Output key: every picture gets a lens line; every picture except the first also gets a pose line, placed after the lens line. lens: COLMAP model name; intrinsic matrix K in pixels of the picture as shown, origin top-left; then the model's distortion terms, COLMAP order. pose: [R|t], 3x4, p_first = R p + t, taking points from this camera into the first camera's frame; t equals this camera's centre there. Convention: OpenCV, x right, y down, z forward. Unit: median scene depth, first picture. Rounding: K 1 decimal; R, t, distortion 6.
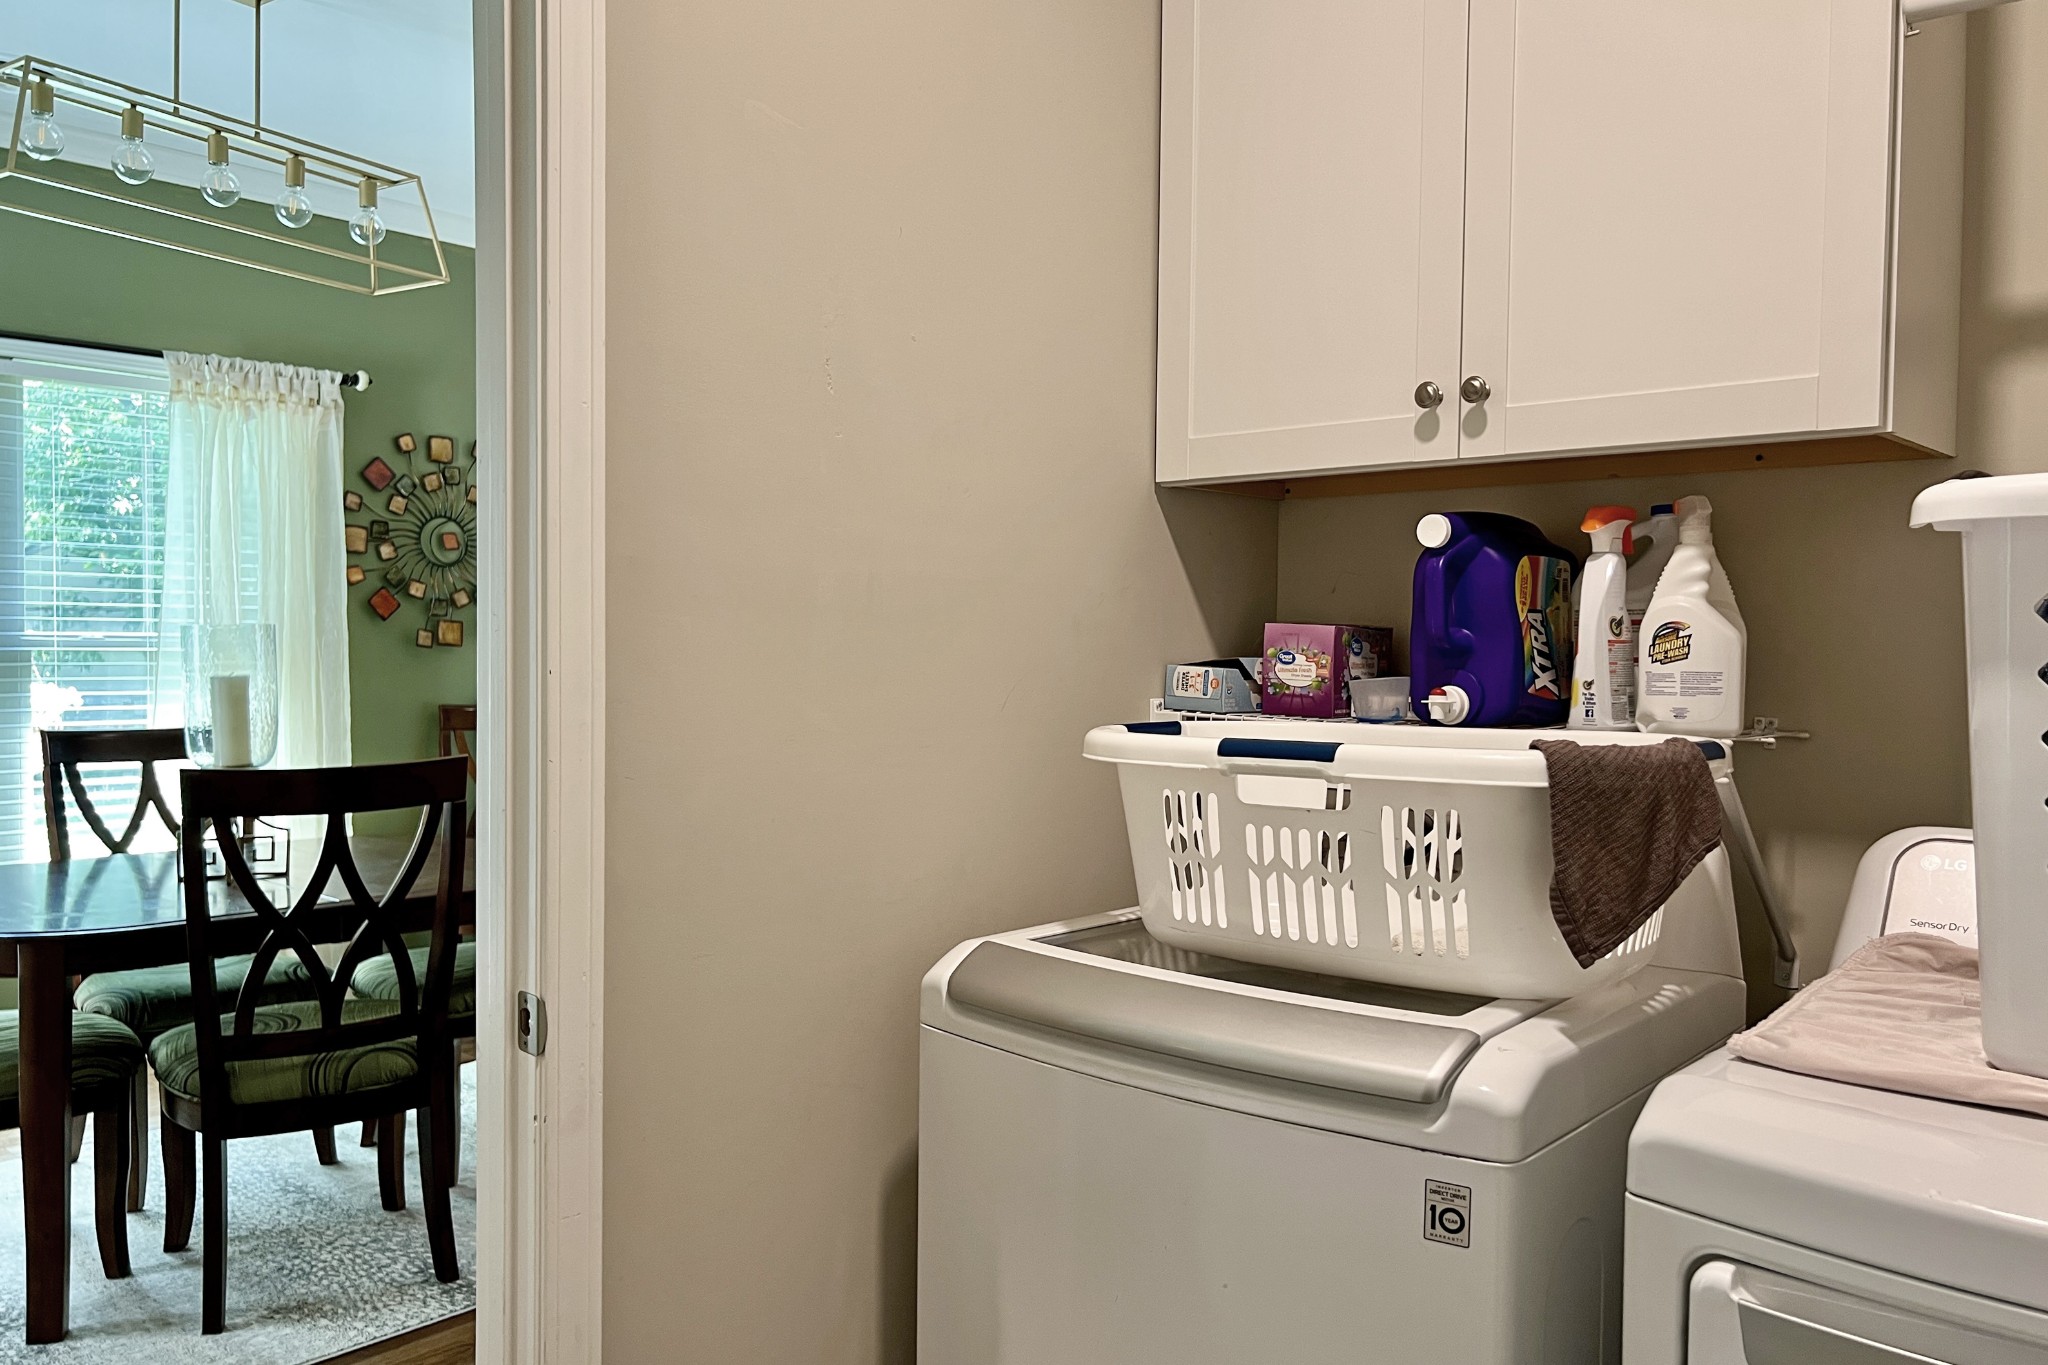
lens RADIAL K [[1545.7, 0, 1024.0], [0, 1545.7, 682.5], [0, 0, 1]] dist [-0.002037, -0.003700]
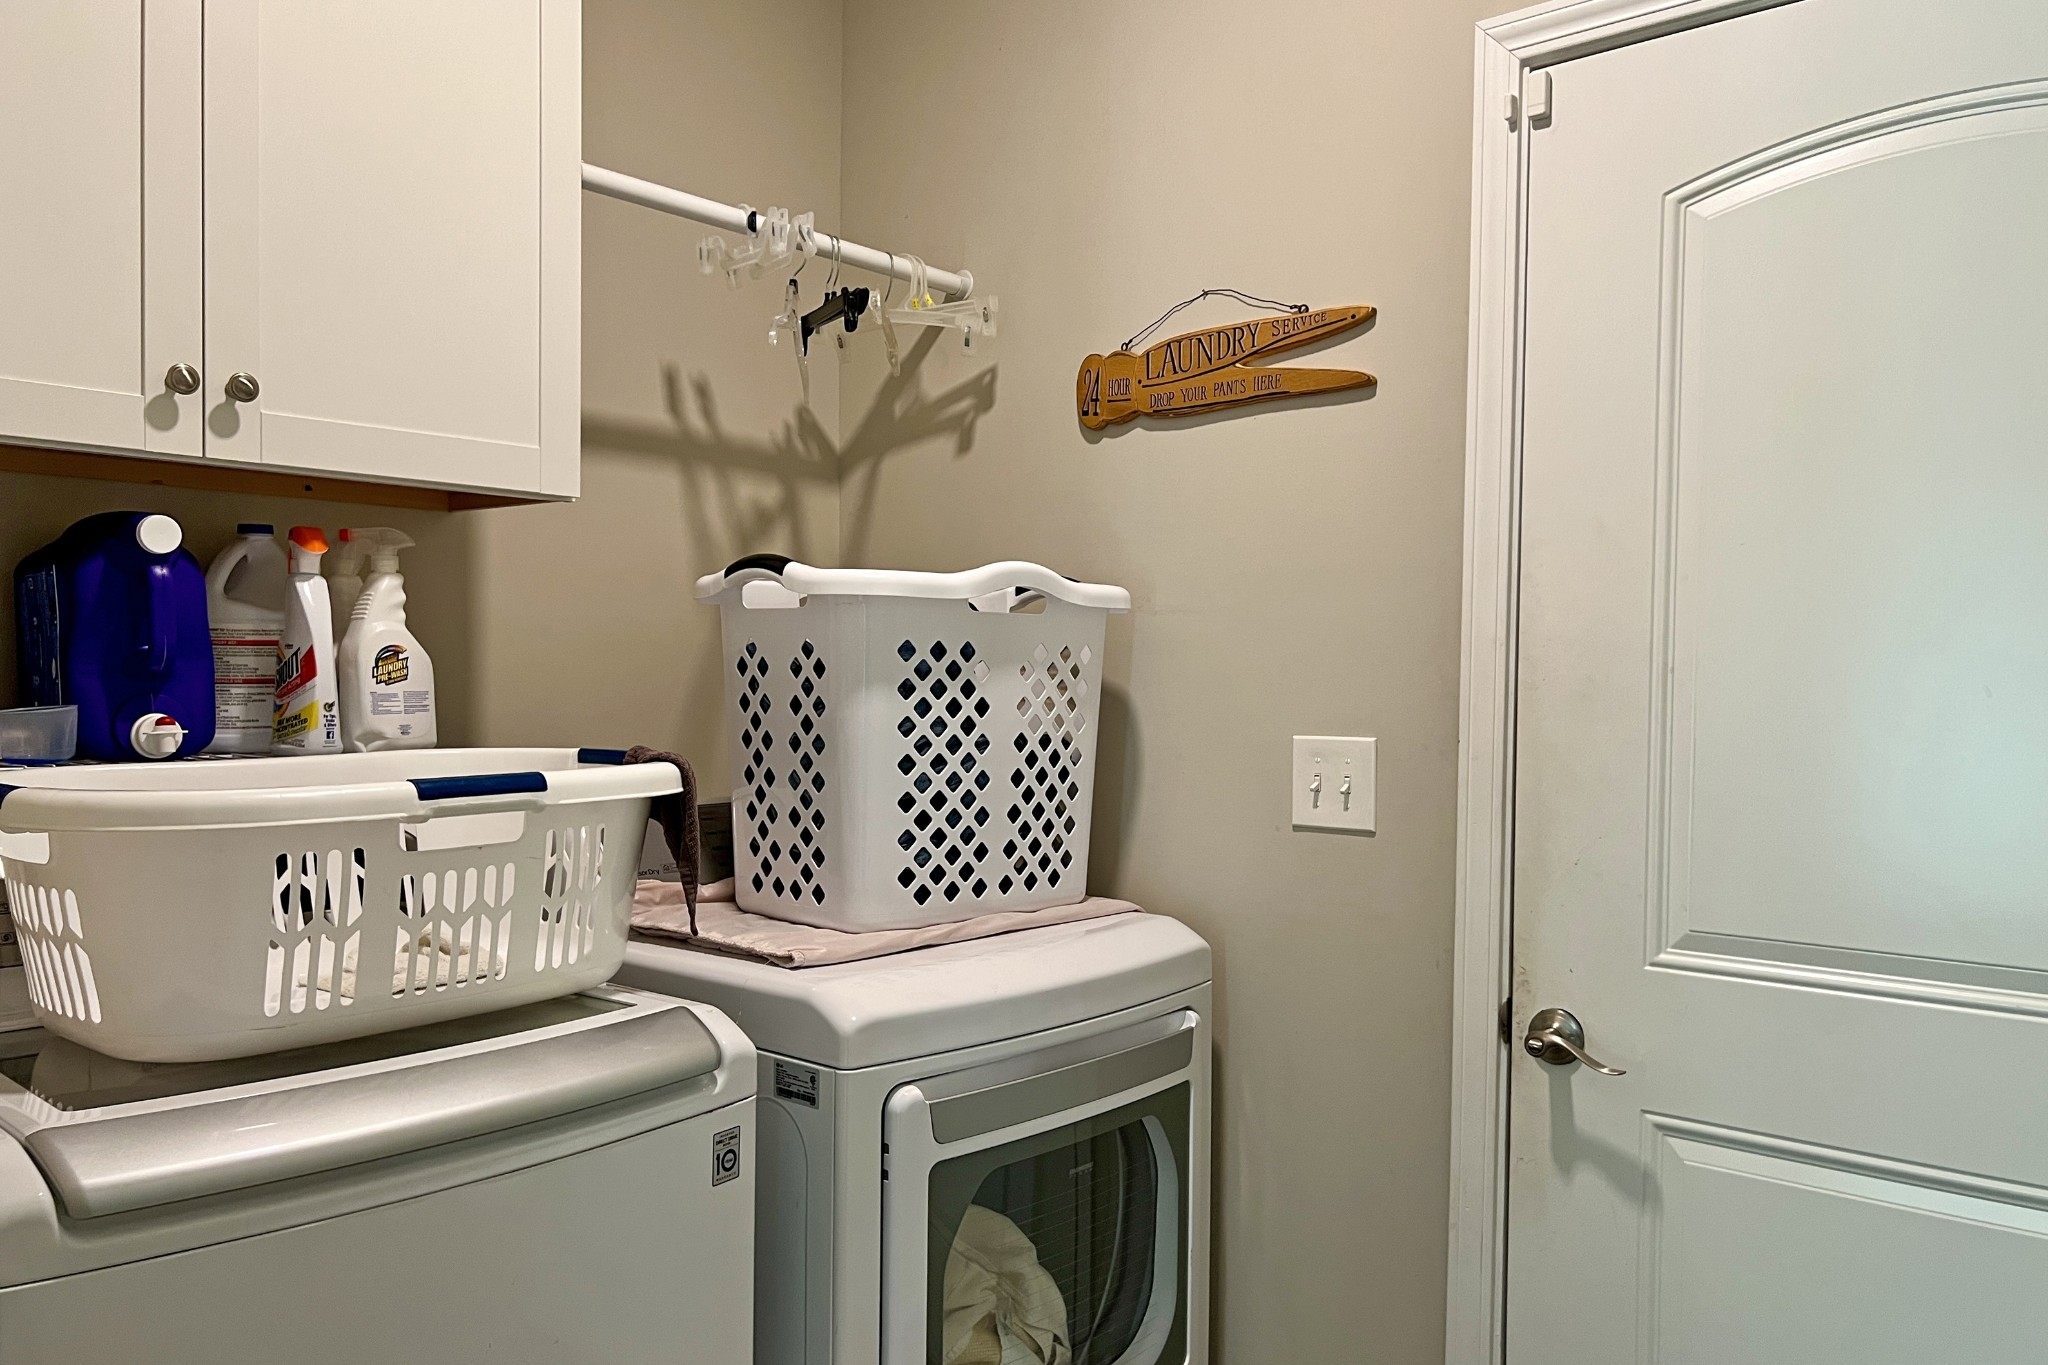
lens RADIAL K [[1562.8, 0, 1020.1], [0, 1562.8, 712.9], [0, 0, 1]] dist [-0.000545, -0.005566]
pose [[-0.028782, -0.037523, 0.998881, -0.678718], [0.013674, 0.999187, 0.037929, -0.027578], [-0.999492, 0.014750, -0.028246, 0.597530]]
